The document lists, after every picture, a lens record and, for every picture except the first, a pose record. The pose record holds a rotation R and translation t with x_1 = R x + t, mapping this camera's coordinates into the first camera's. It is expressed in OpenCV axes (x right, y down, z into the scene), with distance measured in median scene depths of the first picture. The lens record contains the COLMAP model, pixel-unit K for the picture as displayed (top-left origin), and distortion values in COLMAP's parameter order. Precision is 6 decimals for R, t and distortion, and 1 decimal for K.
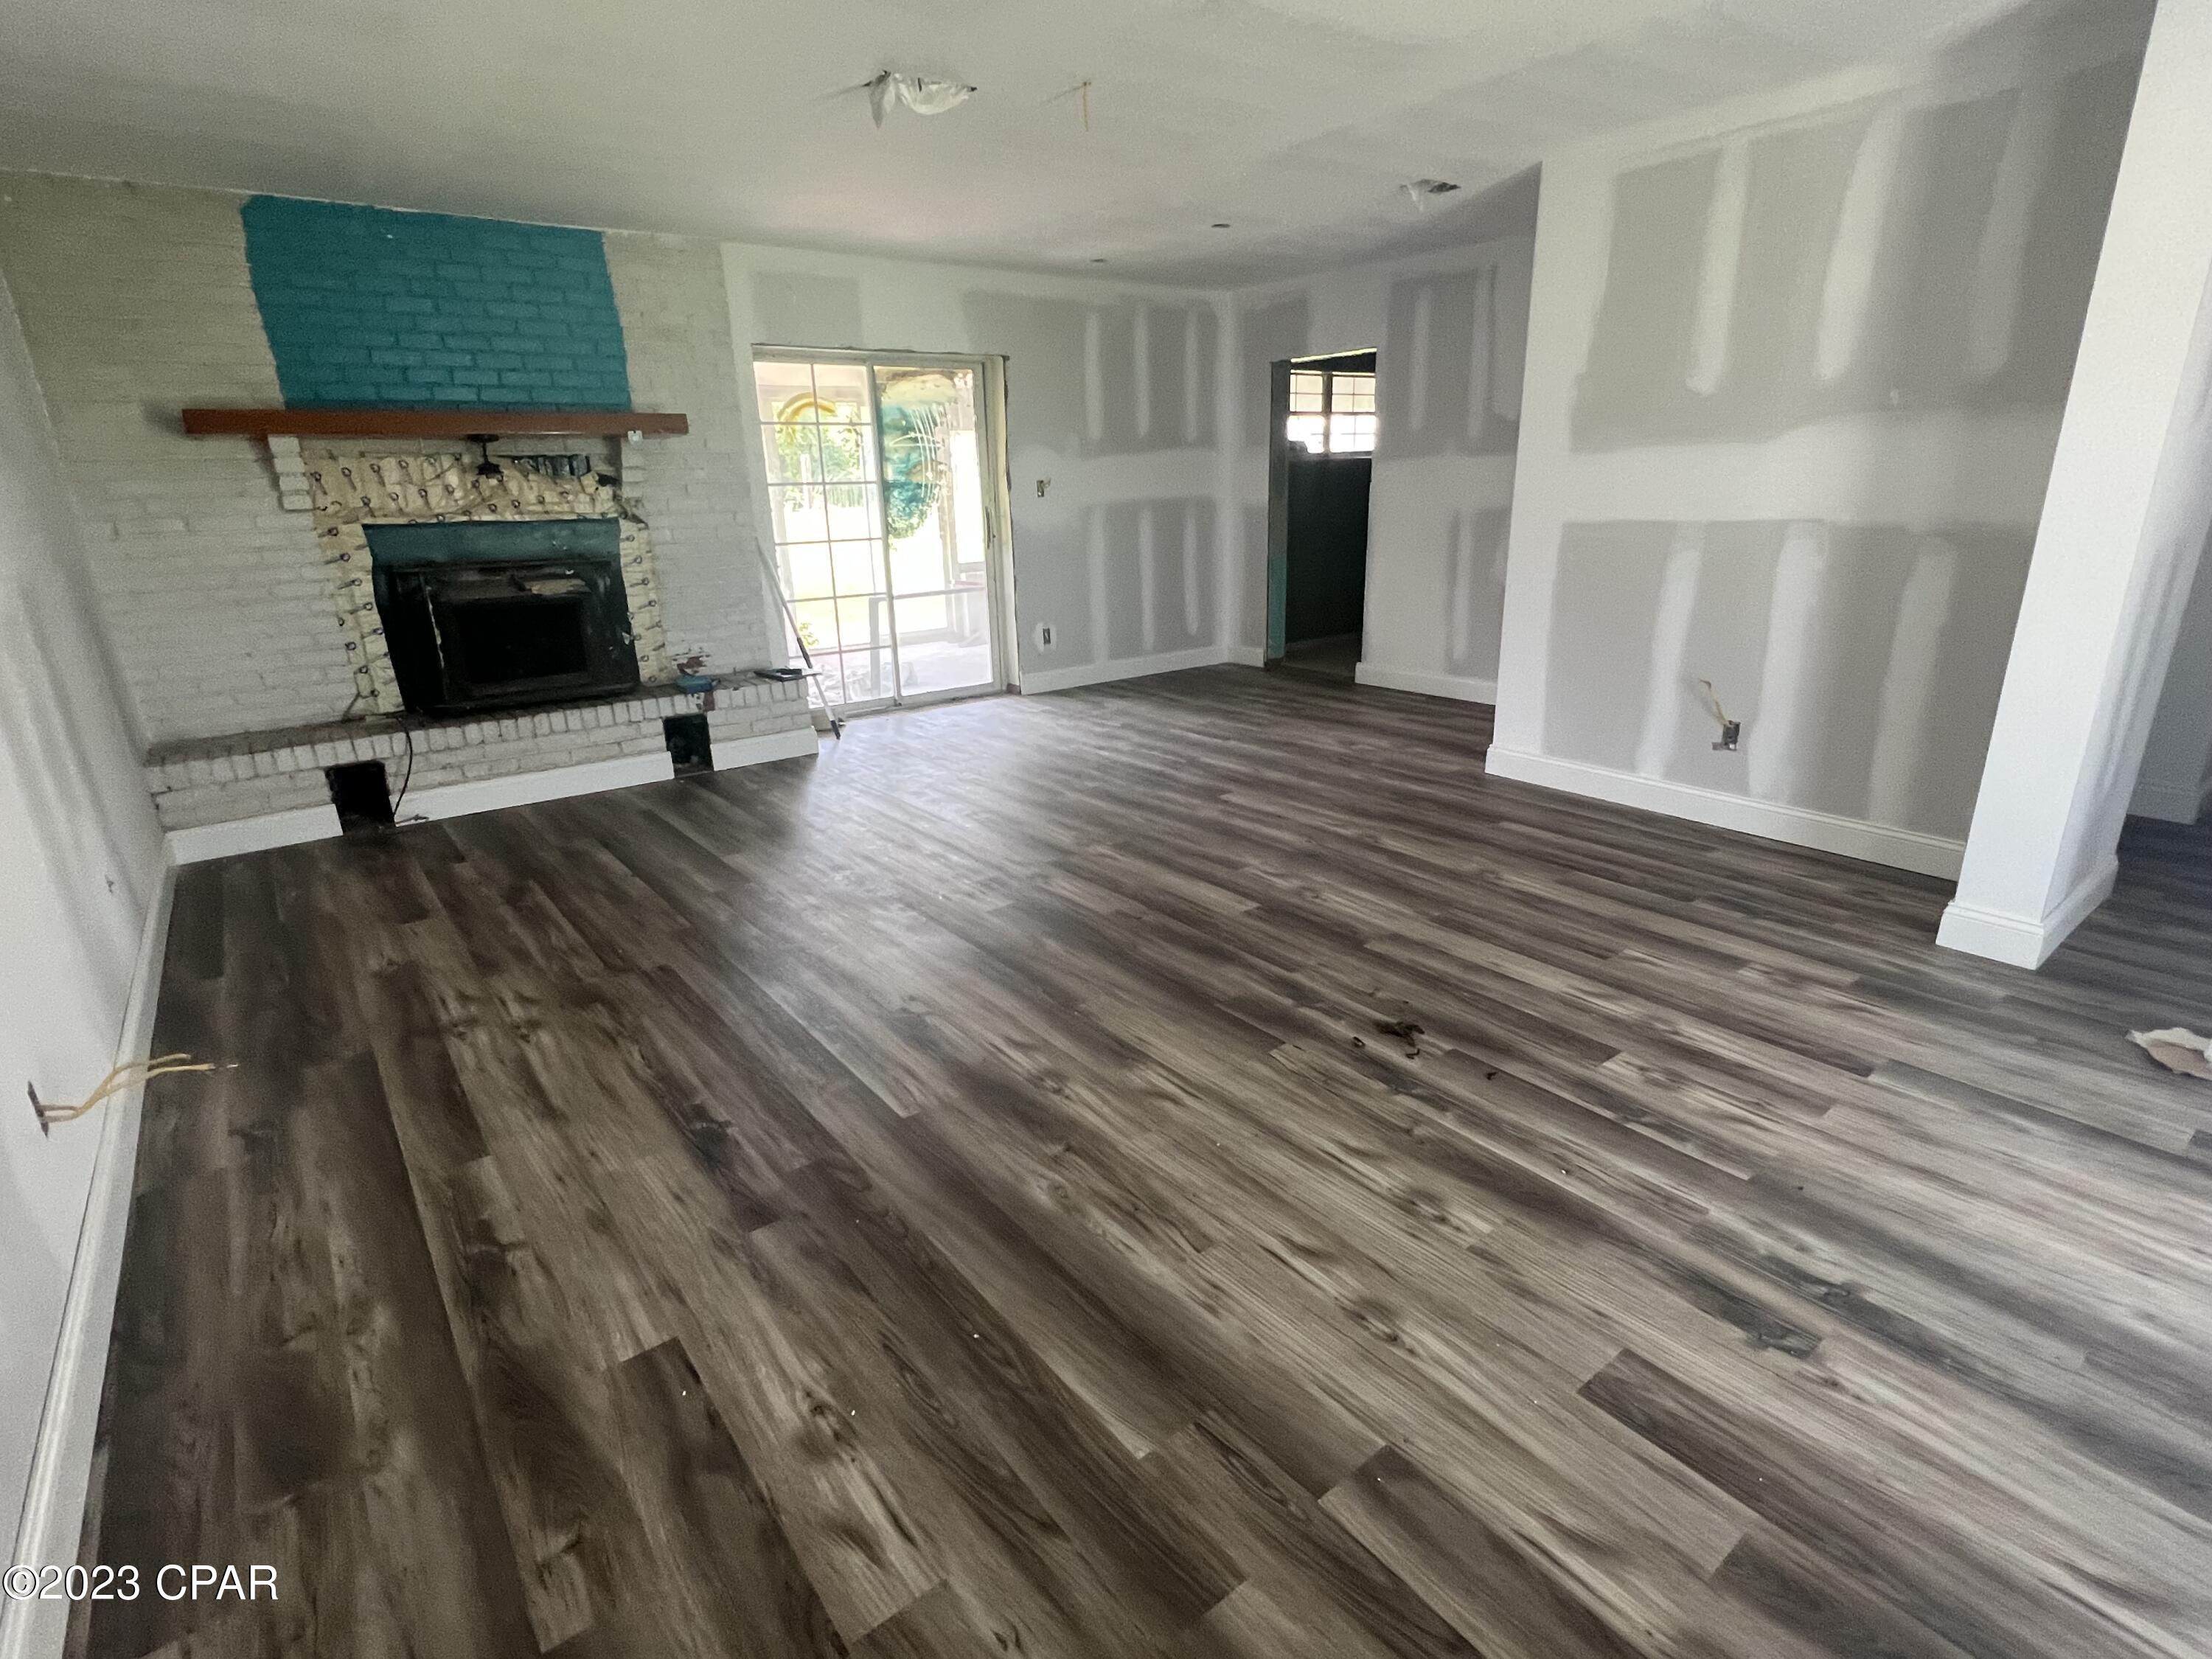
lens RADIAL K [[1094.6, 0, 1109.5], [0, 1094.6, 830.3], [0, 0, 1]] dist [-0.000454, -0.000827]
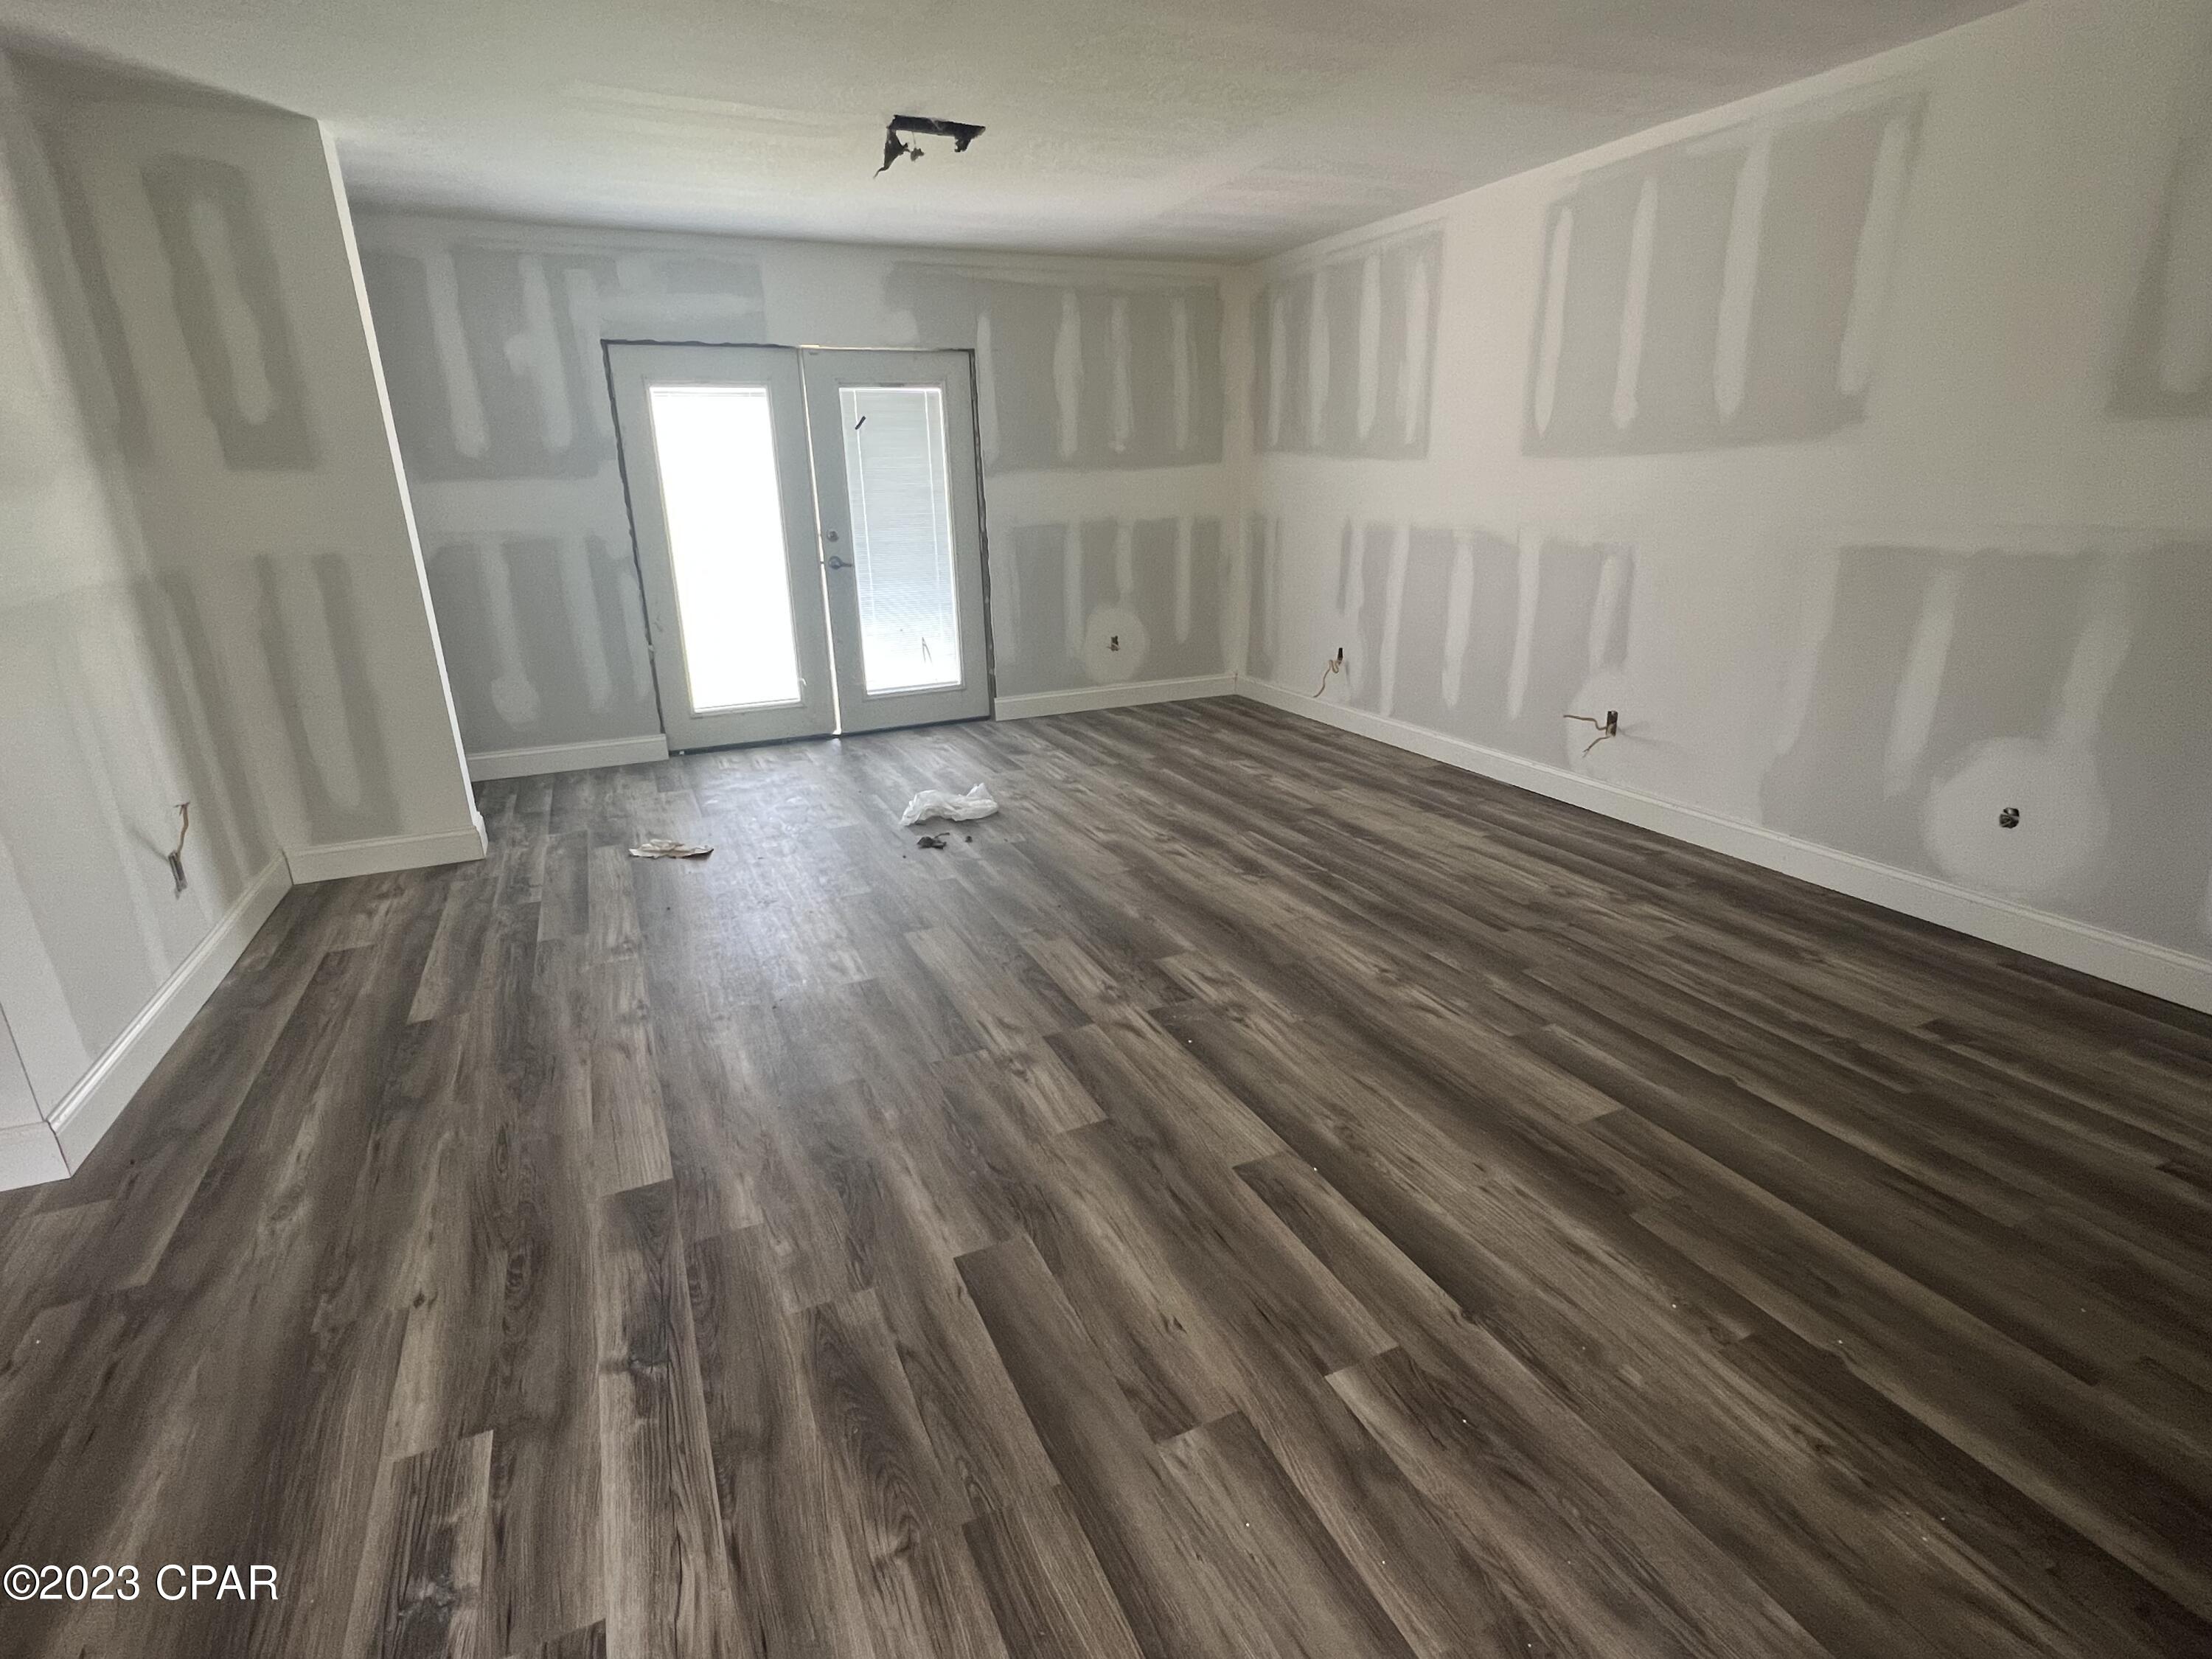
lens RADIAL K [[1094.6, 0, 1108.0], [0, 1094.6, 832.9], [0, 0, 1]] dist [-0.000454, -0.000827]
pose [[-0.972340, -0.028992, 0.231764, -0.364823], [0.114684, 0.805158, 0.581866, -0.772441], [-0.203476, 0.592351, -0.779562, 2.370366]]
